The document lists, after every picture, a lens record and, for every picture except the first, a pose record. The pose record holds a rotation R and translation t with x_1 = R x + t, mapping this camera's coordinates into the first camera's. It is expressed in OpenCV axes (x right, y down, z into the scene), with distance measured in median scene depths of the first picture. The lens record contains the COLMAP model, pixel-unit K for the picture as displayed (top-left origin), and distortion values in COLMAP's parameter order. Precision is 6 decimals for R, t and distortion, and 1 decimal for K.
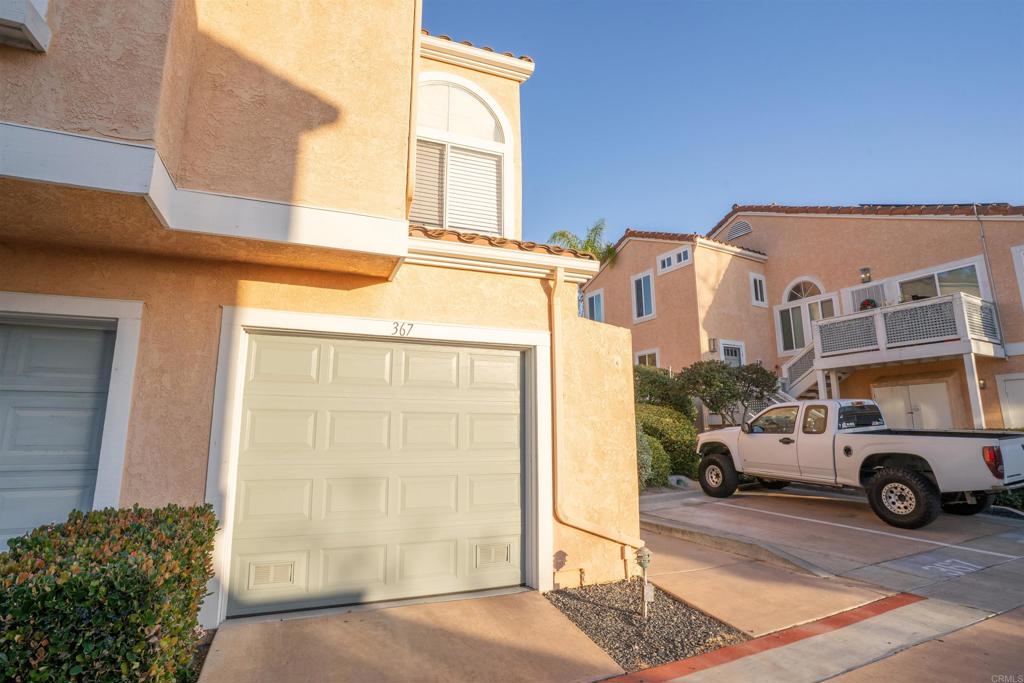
lens RADIAL K [[501.6, 0, 511.3], [0, 501.6, 336.9], [0, 0, 1]] dist [-0.079381, 0.035824]
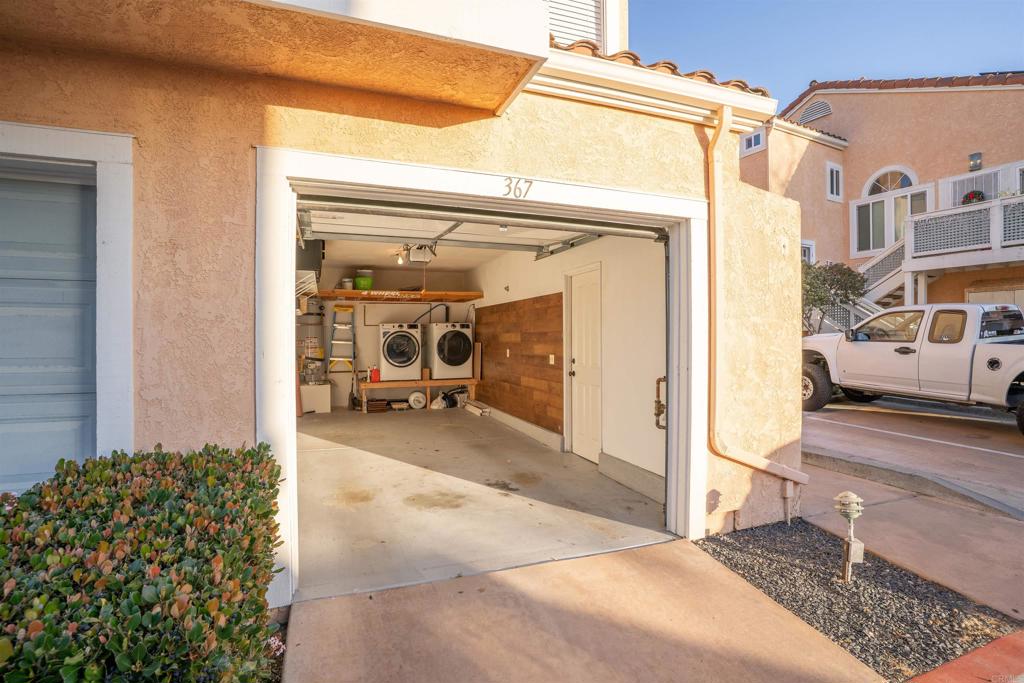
lens RADIAL K [[501.6, 0, 511.3], [0, 501.6, 336.9], [0, 0, 1]] dist [-0.079381, 0.035824]
pose [[0.999492, 0.005096, -0.031462, -0.178750], [0.000904, 0.982204, 0.187816, 0.049358], [0.031859, -0.187749, 0.981700, 0.255628]]
